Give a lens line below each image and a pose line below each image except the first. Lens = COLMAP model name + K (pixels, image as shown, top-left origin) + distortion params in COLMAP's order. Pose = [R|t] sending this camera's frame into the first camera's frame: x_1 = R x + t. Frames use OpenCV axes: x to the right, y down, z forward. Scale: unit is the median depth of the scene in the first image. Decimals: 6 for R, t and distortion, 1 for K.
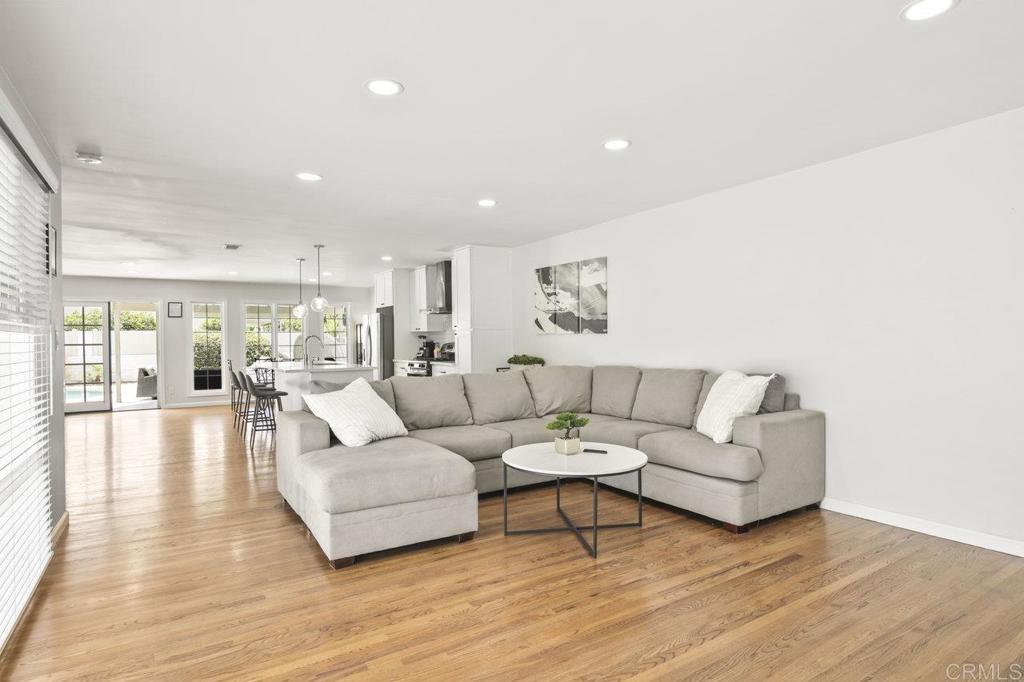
lens RADIAL K [[550.6, 0, 513.6], [0, 550.6, 342.2], [0, 0, 1]] dist [-0.005598, -0.000481]
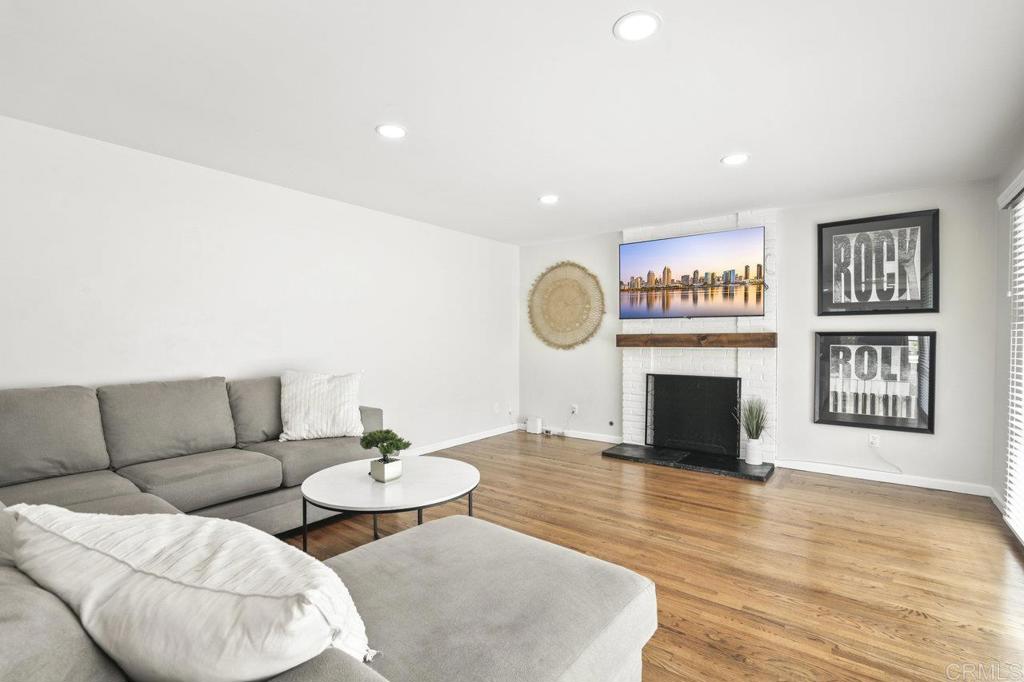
lens RADIAL K [[468.5, 0, 506.6], [0, 468.5, 341.7], [0, 0, 1]] dist [-0.010955, -0.000001]
pose [[-0.337836, 0.002177, 0.941203, -0.610289], [0.004401, 0.999990, -0.000734, -0.001317], [-0.941195, 0.003895, -0.337842, 1.054738]]
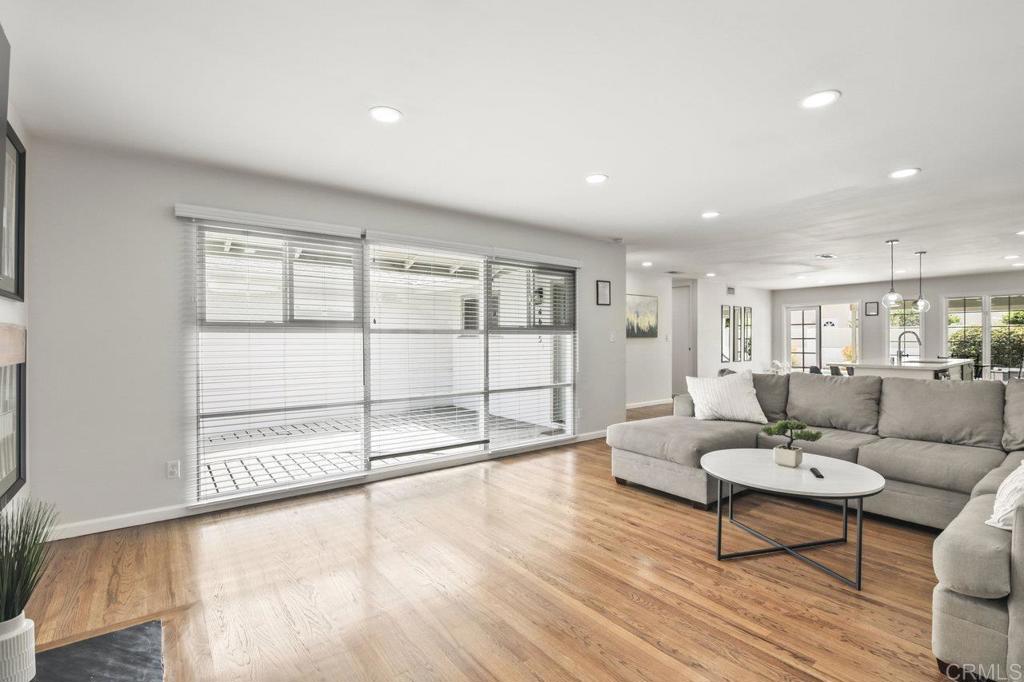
lens RADIAL K [[468.5, 0, 510.2], [0, 468.5, 339.4], [0, 0, 1]] dist [-0.010955, -0.000001]
pose [[0.090283, 0.010071, -0.995865, 0.806504], [-0.001346, 0.999949, 0.009990, -0.011305], [0.995915, 0.000438, 0.090292, 0.468463]]
